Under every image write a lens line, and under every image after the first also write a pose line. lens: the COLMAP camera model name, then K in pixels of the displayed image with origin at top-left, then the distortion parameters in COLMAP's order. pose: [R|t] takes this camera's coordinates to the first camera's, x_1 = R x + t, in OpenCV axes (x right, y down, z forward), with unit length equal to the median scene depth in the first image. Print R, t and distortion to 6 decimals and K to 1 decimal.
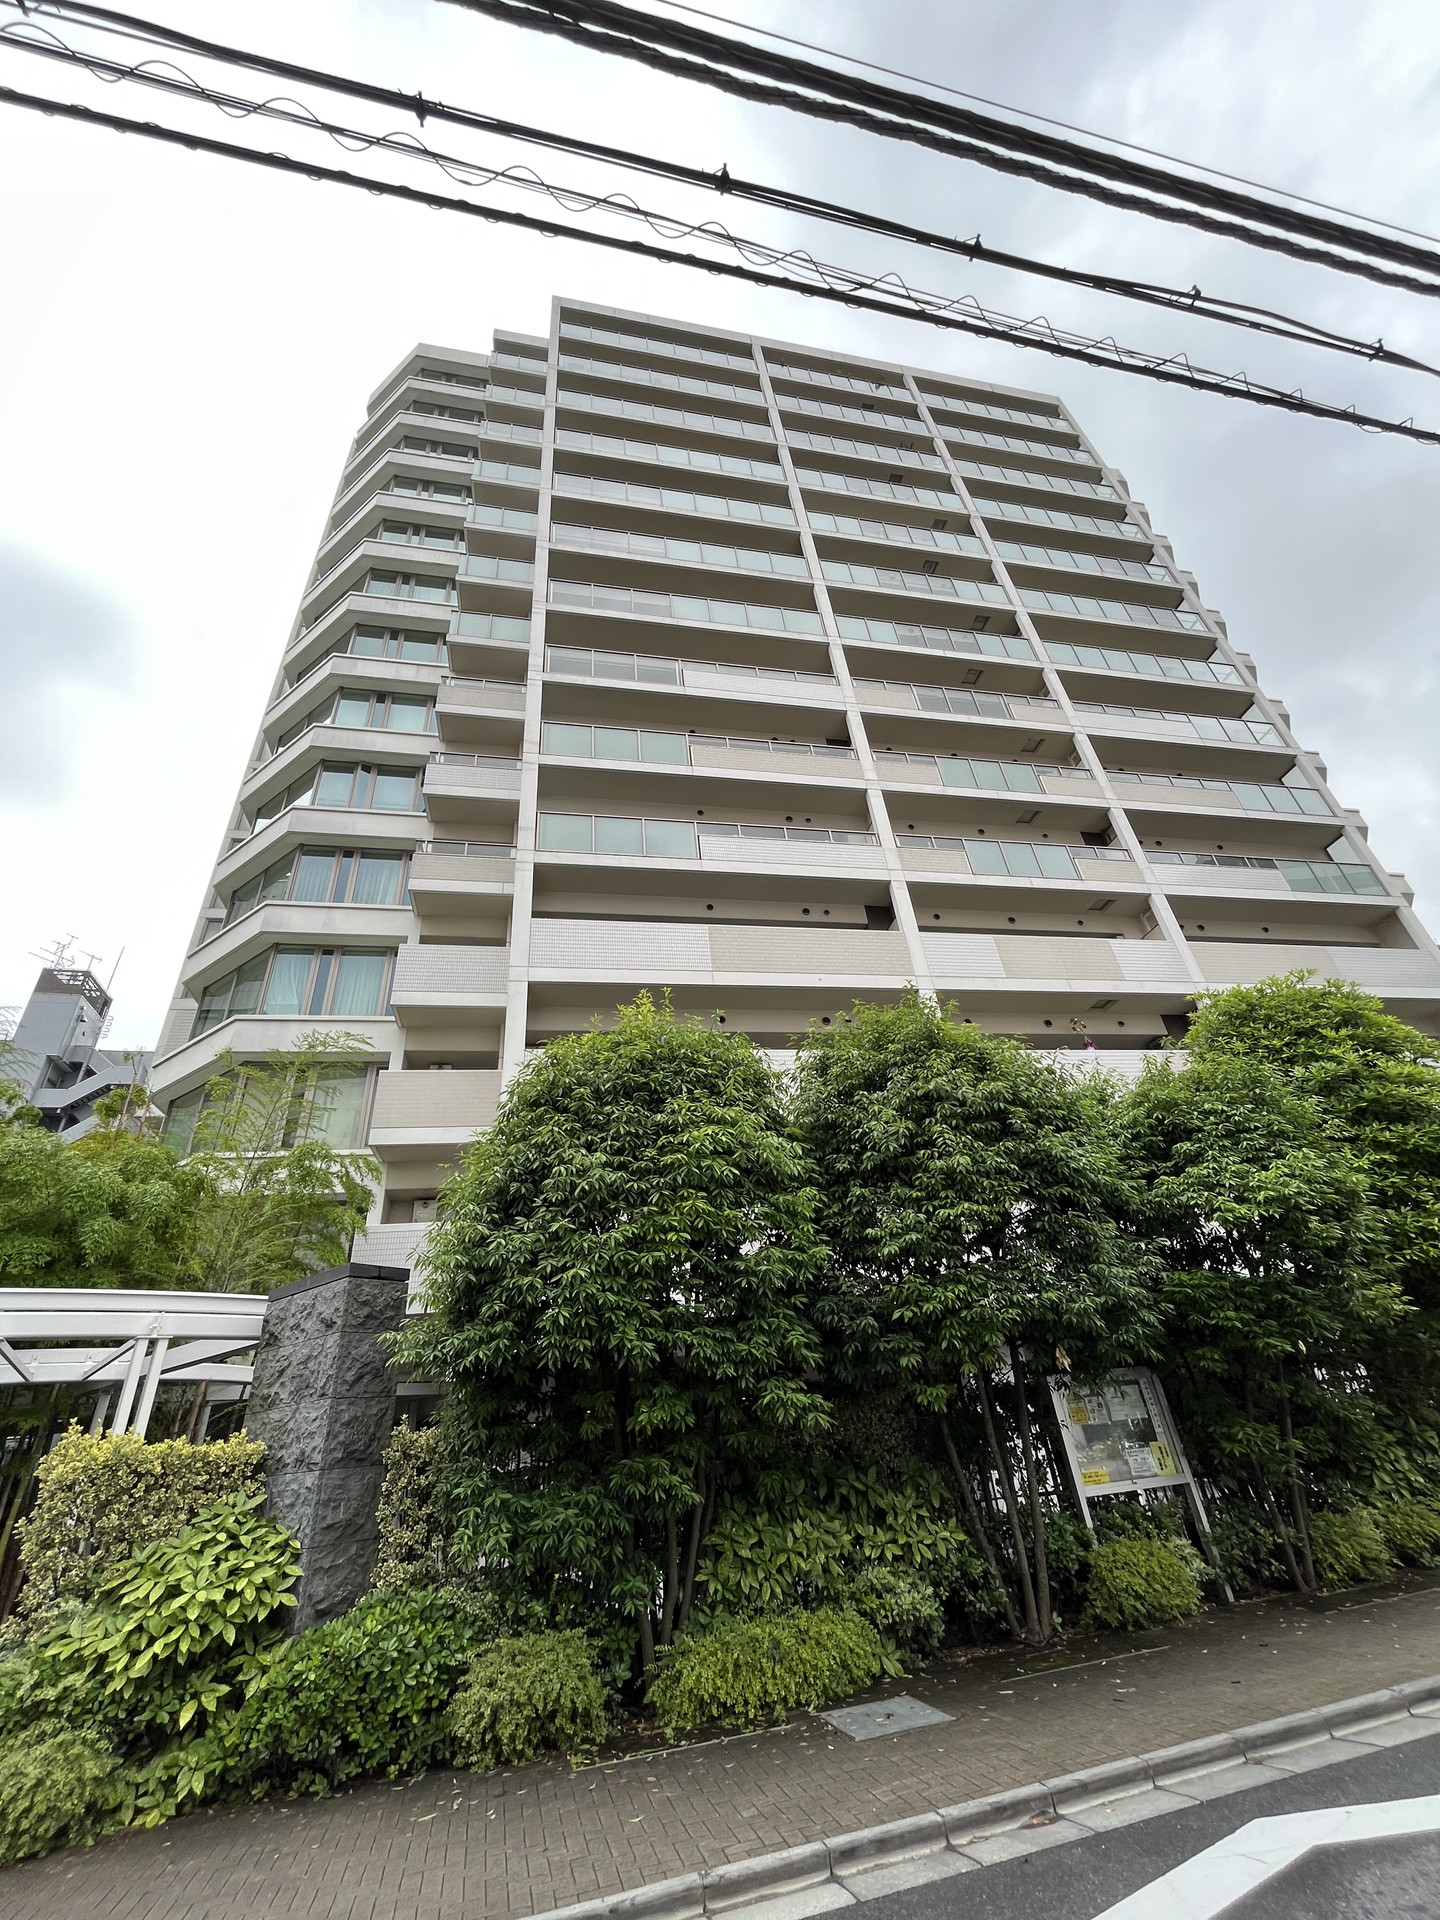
lens RADIAL K [[774.9, 0, 723.3], [0, 774.9, 952.7], [0, 0, 1]] dist [-0.006945, 0.000012]
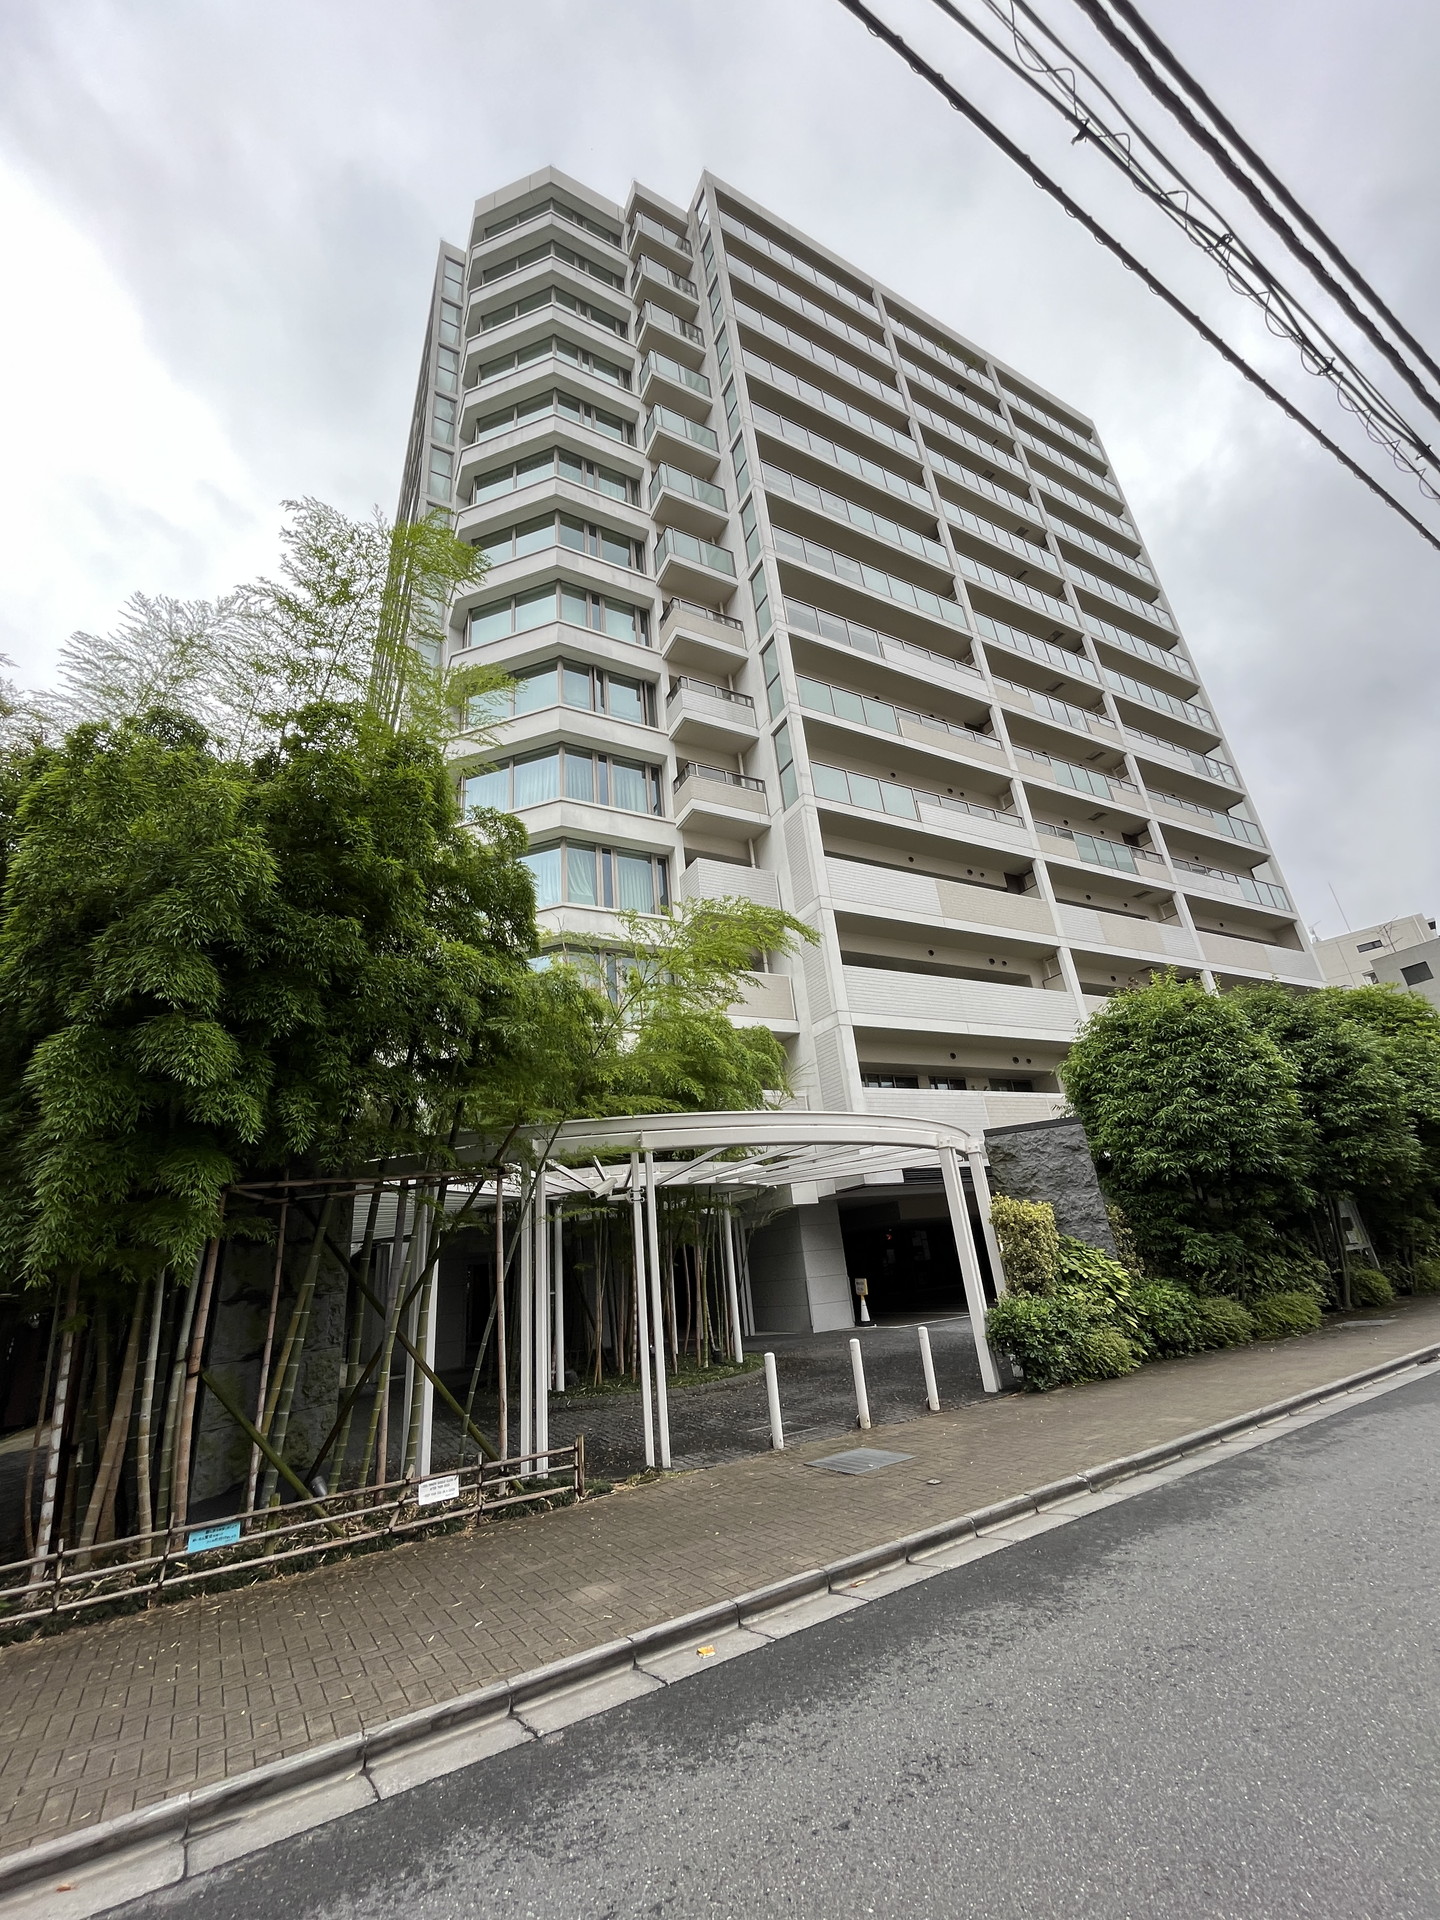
lens RADIAL K [[774.9, 0, 718.2], [0, 774.9, 949.8], [0, 0, 1]] dist [-0.006945, 0.000012]
pose [[0.956890, 0.112907, 0.267608, -0.422953], [-0.149024, 0.981685, 0.118684, -0.011821], [-0.249306, -0.153447, 0.956191, -0.091173]]
